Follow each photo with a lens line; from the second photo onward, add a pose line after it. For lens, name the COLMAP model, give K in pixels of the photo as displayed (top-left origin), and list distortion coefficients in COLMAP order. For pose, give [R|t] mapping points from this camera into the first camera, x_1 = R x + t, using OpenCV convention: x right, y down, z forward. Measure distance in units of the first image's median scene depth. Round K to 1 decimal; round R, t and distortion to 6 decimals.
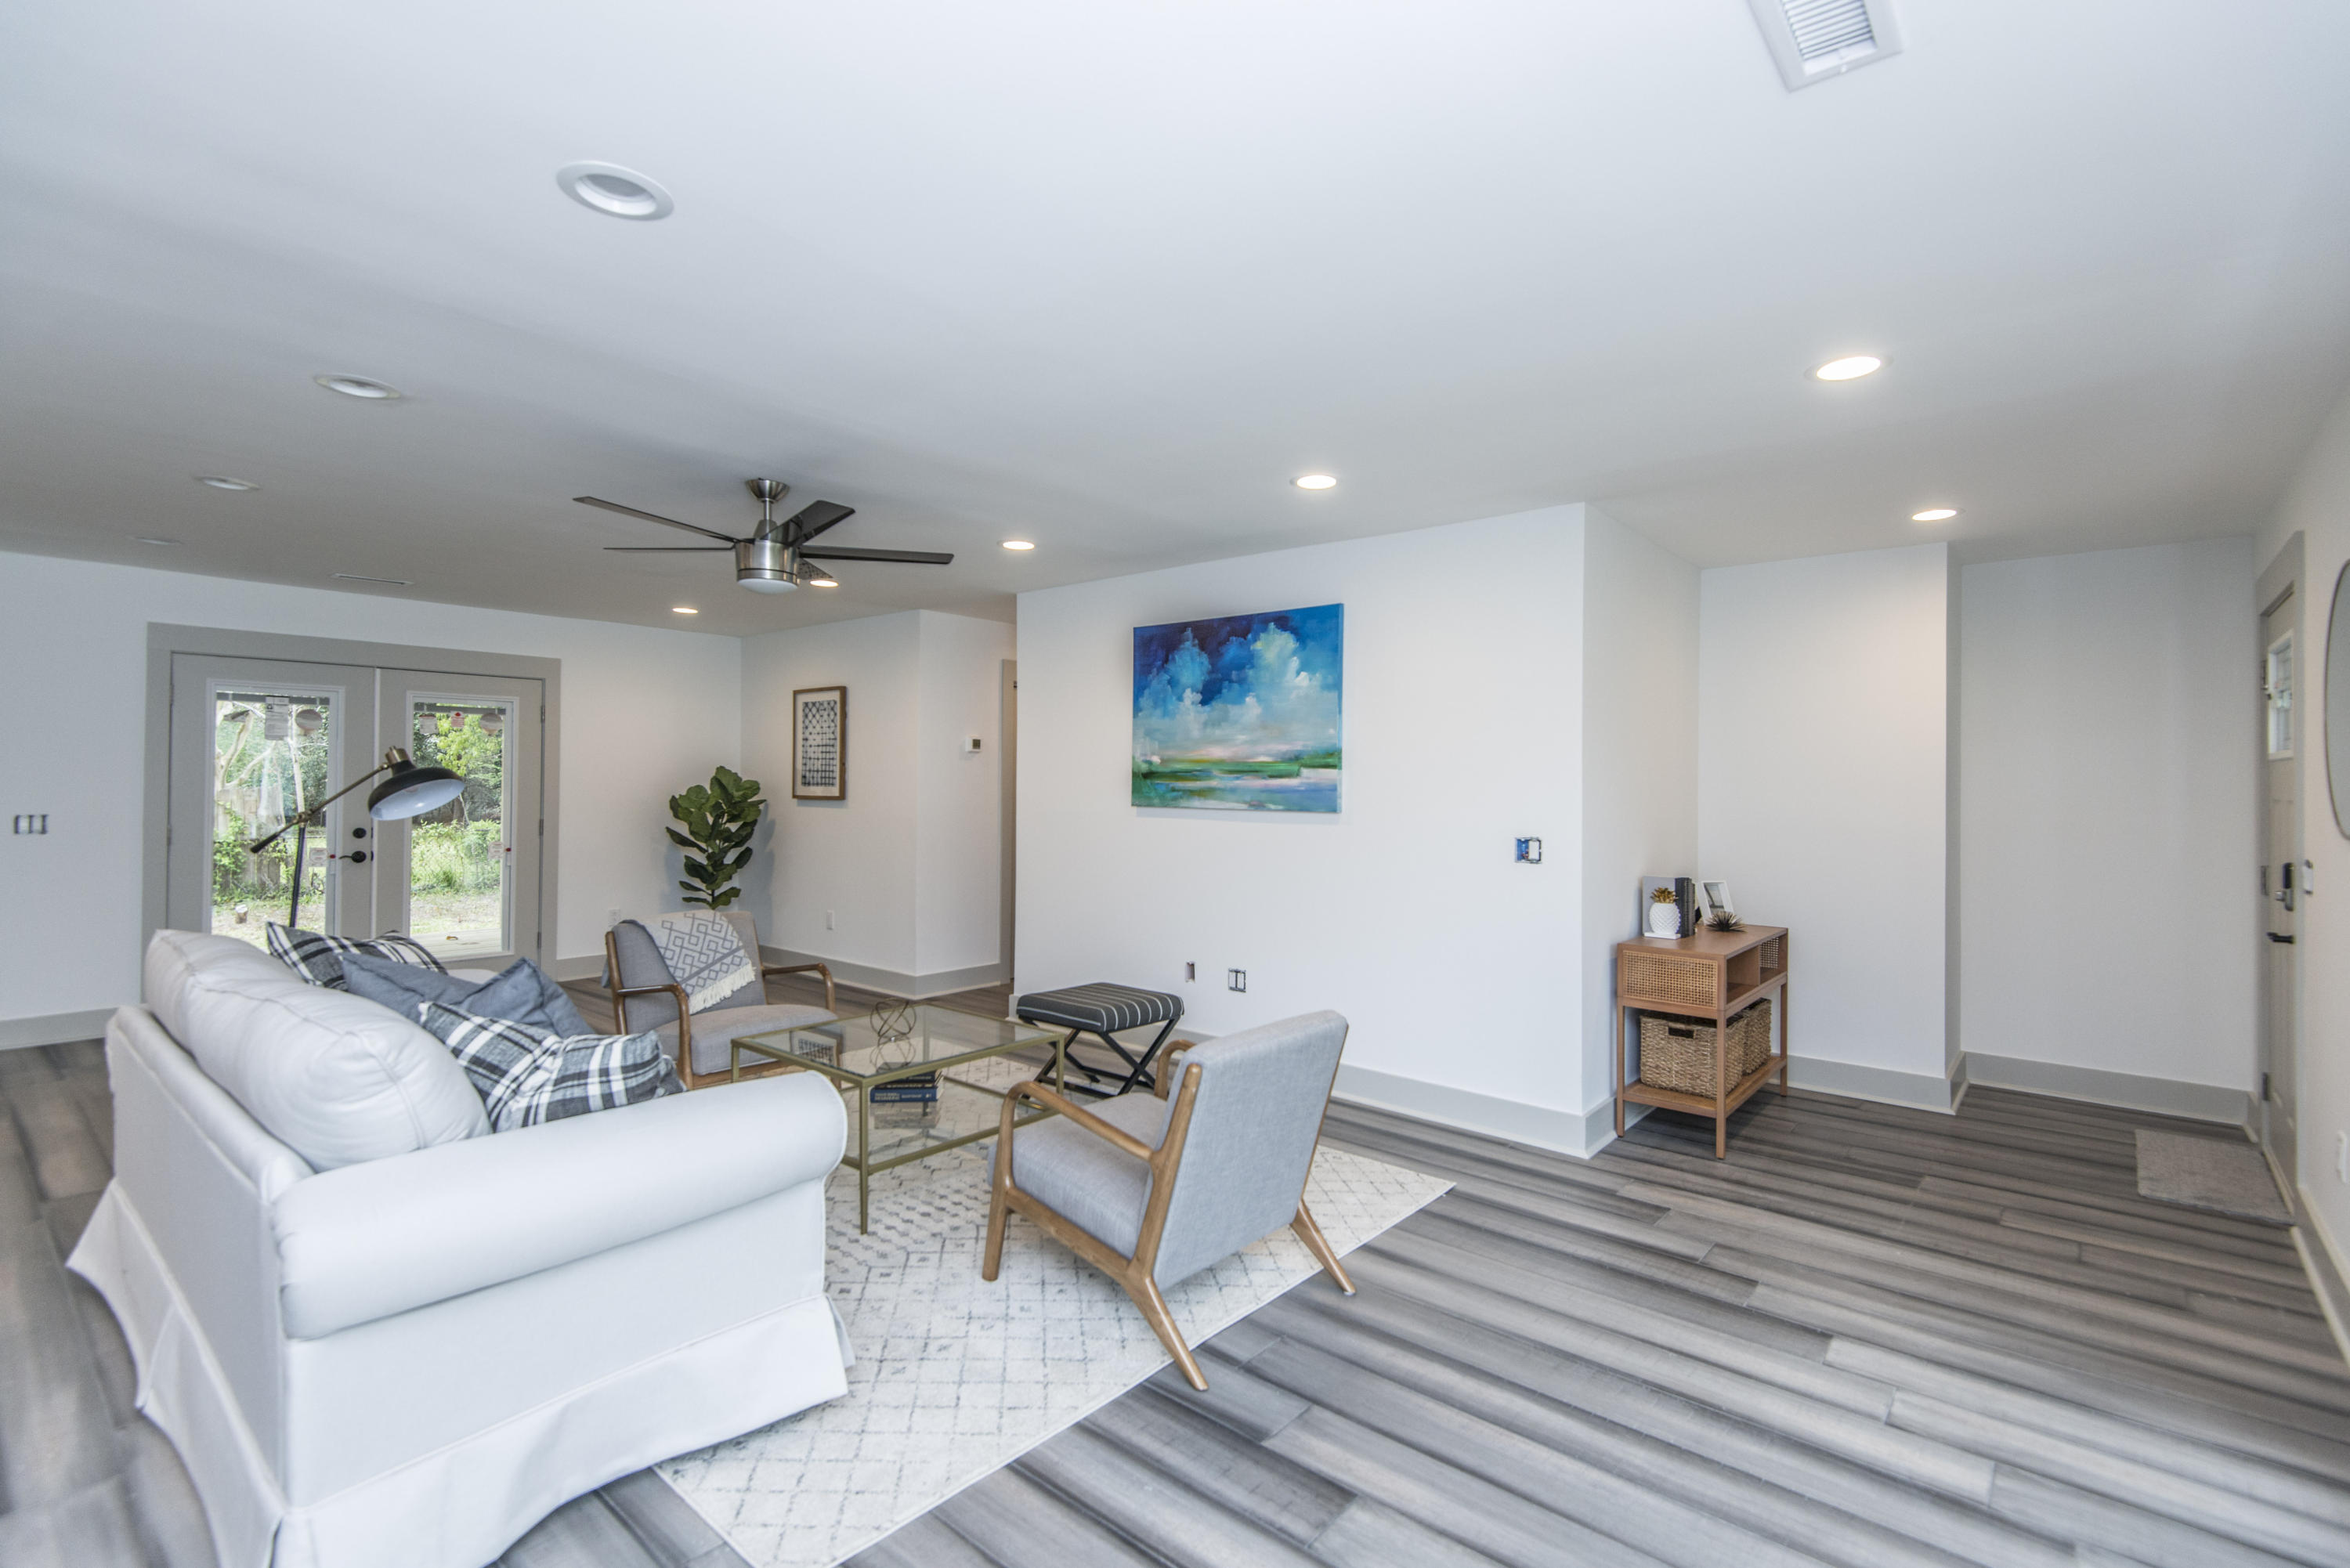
lens RADIAL K [[1064.5, 0, 1172.4], [0, 1064.5, 776.5], [0, 0, 1]] dist [0.035167, -0.018164]
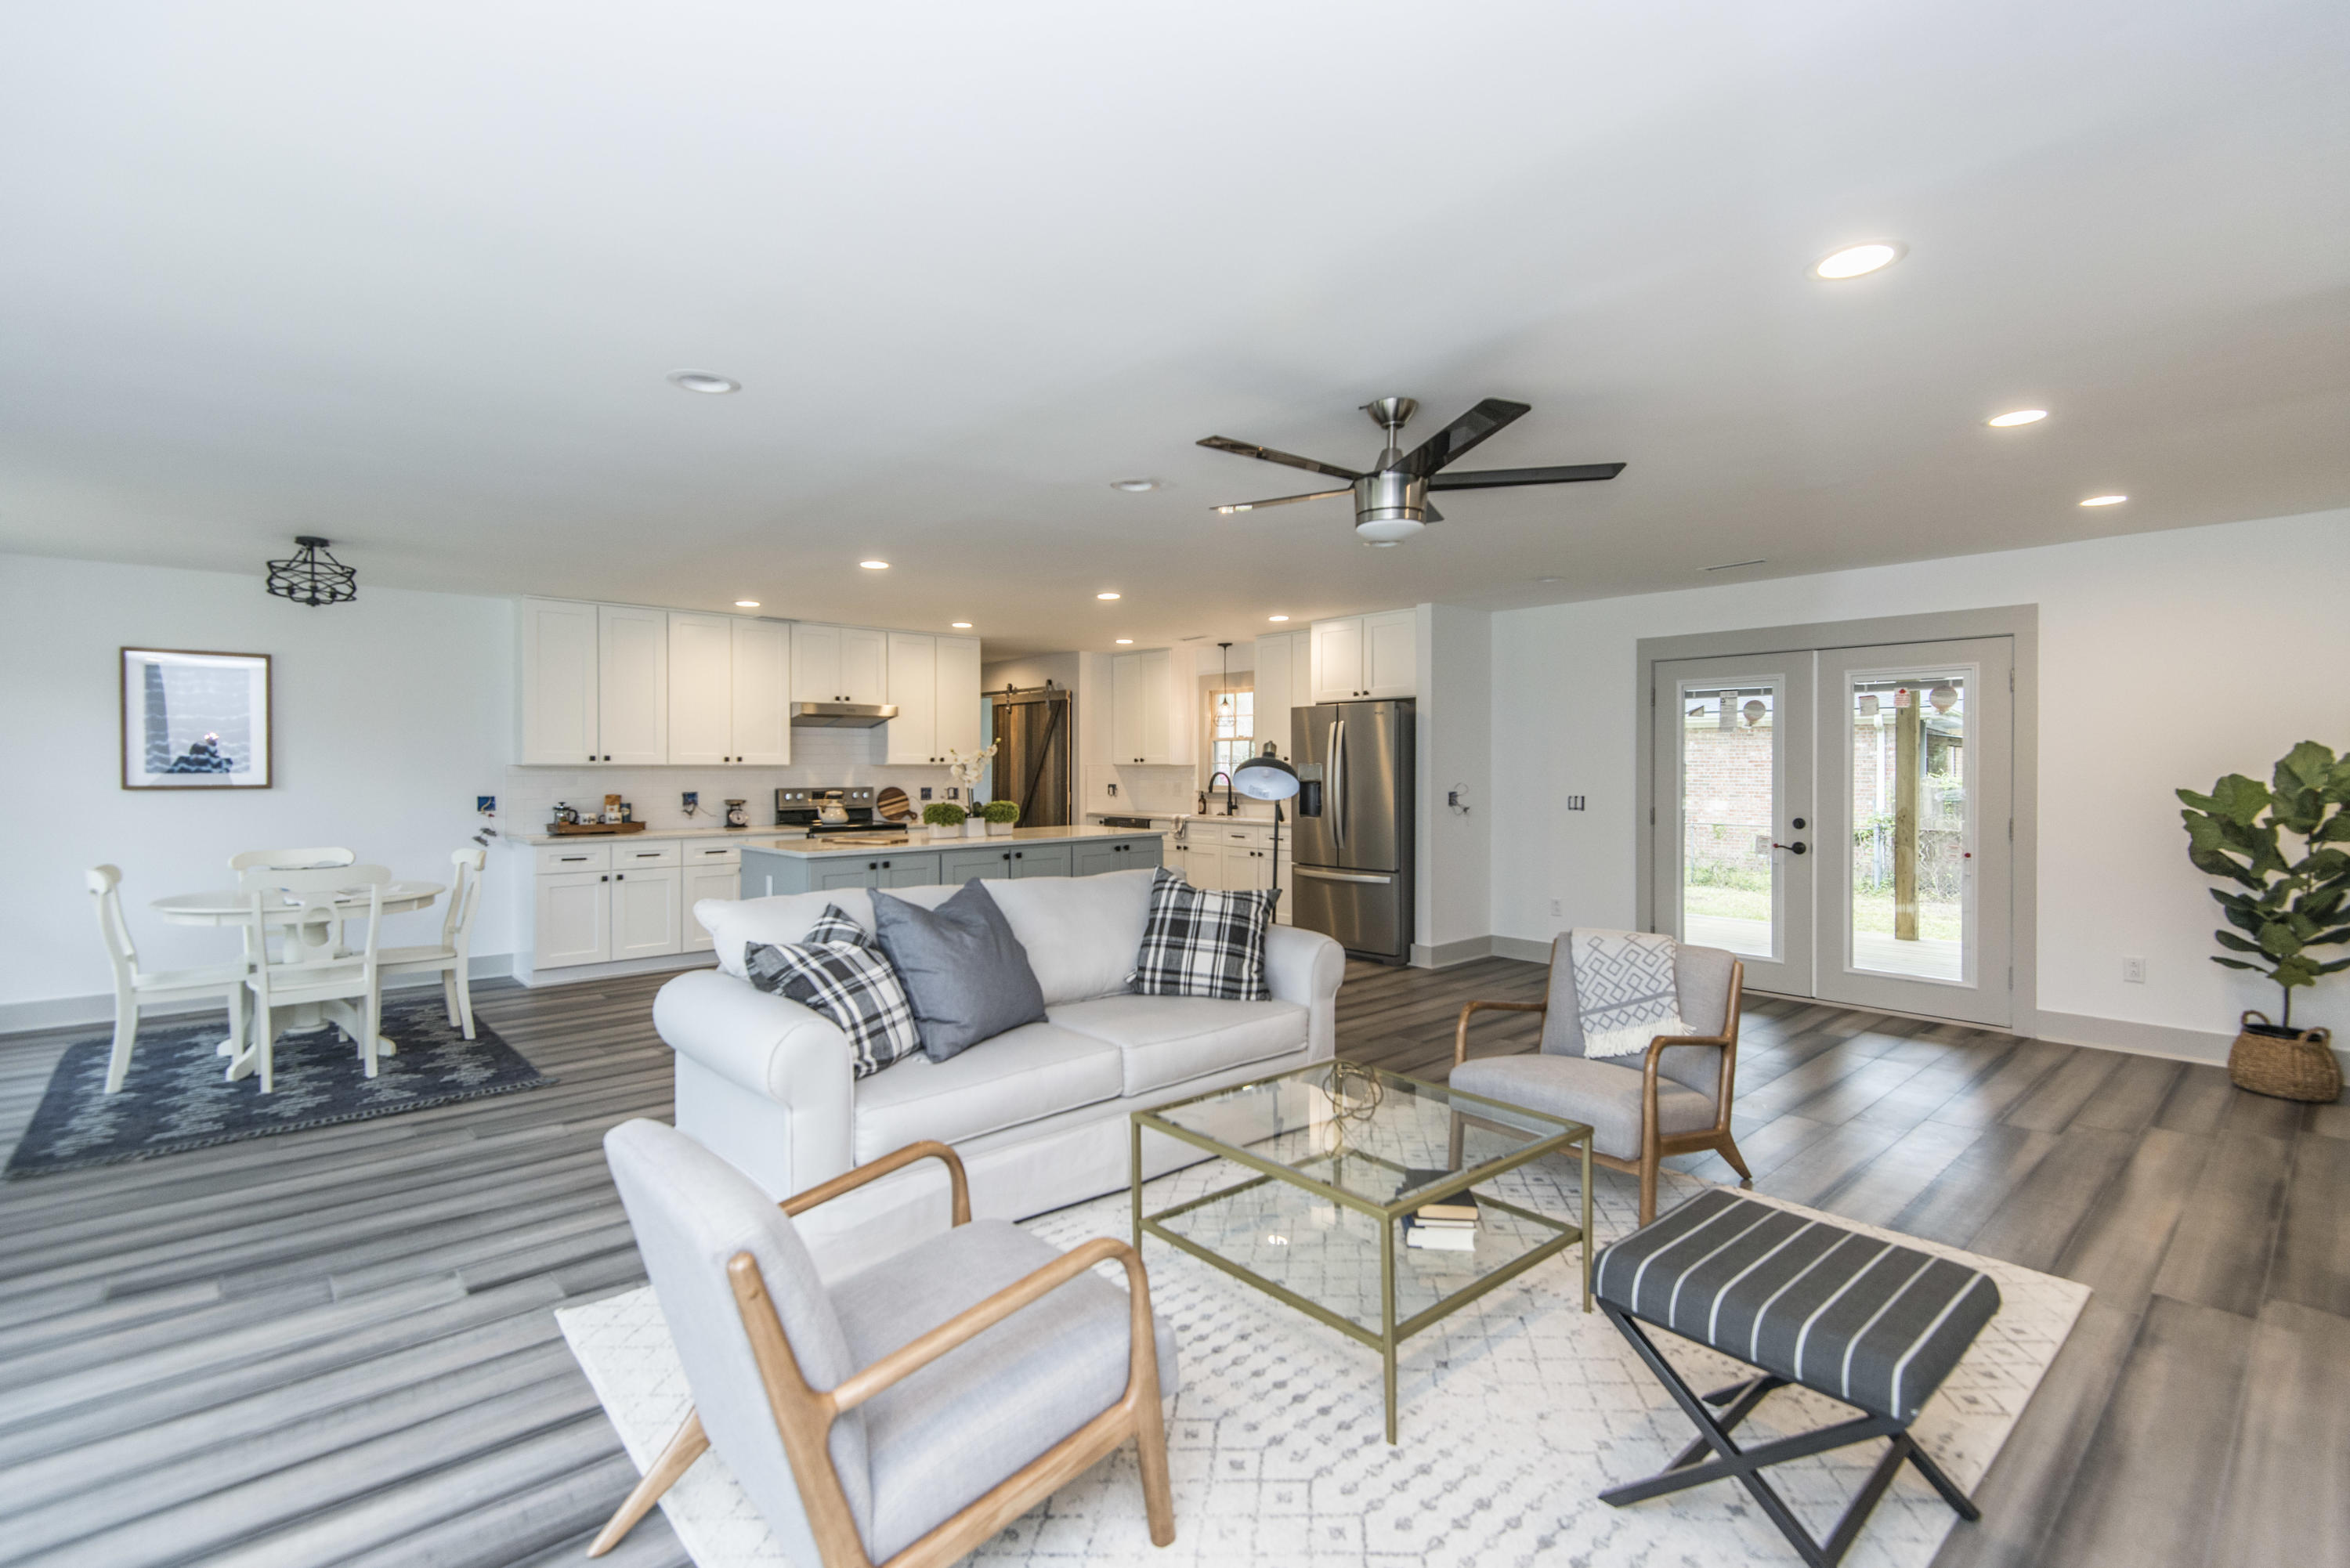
lens RADIAL K [[1064.5, 0, 1173.3], [0, 1064.5, 767.9], [0, 0, 1]] dist [0.035167, -0.018164]
pose [[-0.132796, -0.007243, -0.991117, 0.343485], [0.007257, 0.999939, -0.008279, 0.007832], [0.991117, -0.008292, -0.132736, 0.700043]]
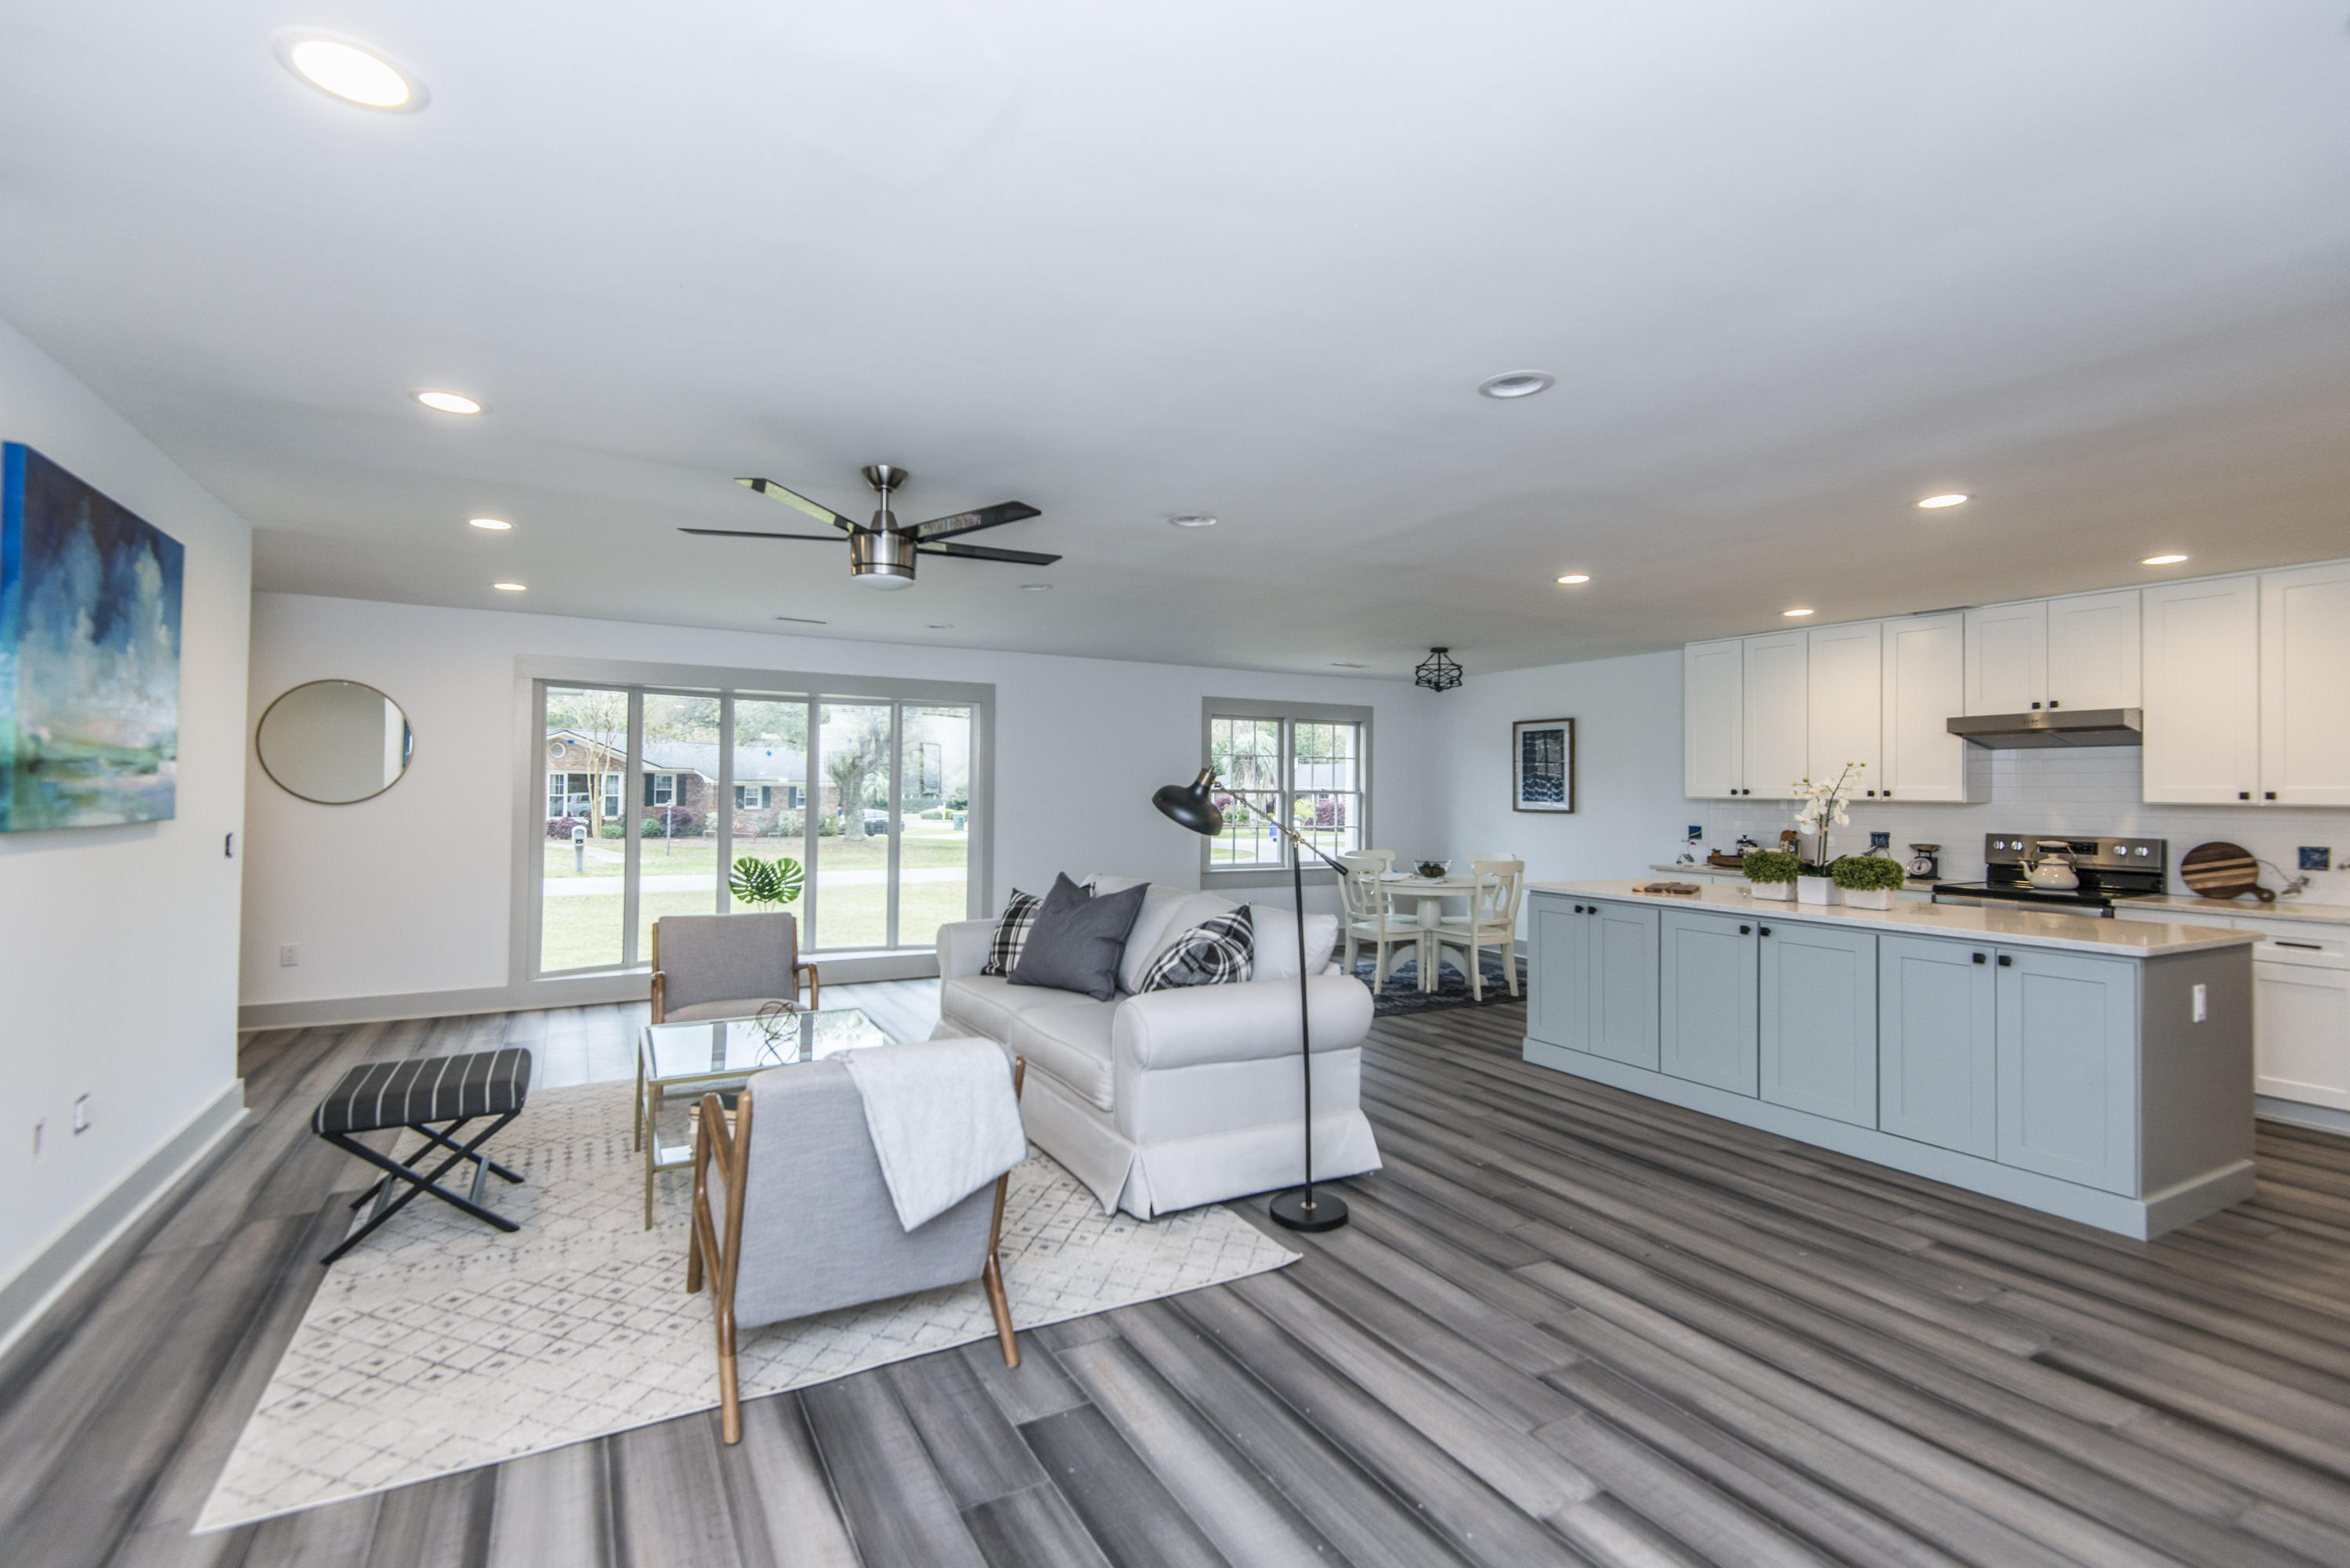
lens RADIAL K [[1064.5, 0, 1173.0], [0, 1064.5, 766.9], [0, 0, 1]] dist [0.035167, -0.018164]
pose [[-0.938222, -0.012644, 0.345803, -0.696304], [-0.023274, 0.999375, -0.026605, 0.000420], [-0.345251, -0.033010, -0.937930, 1.320927]]
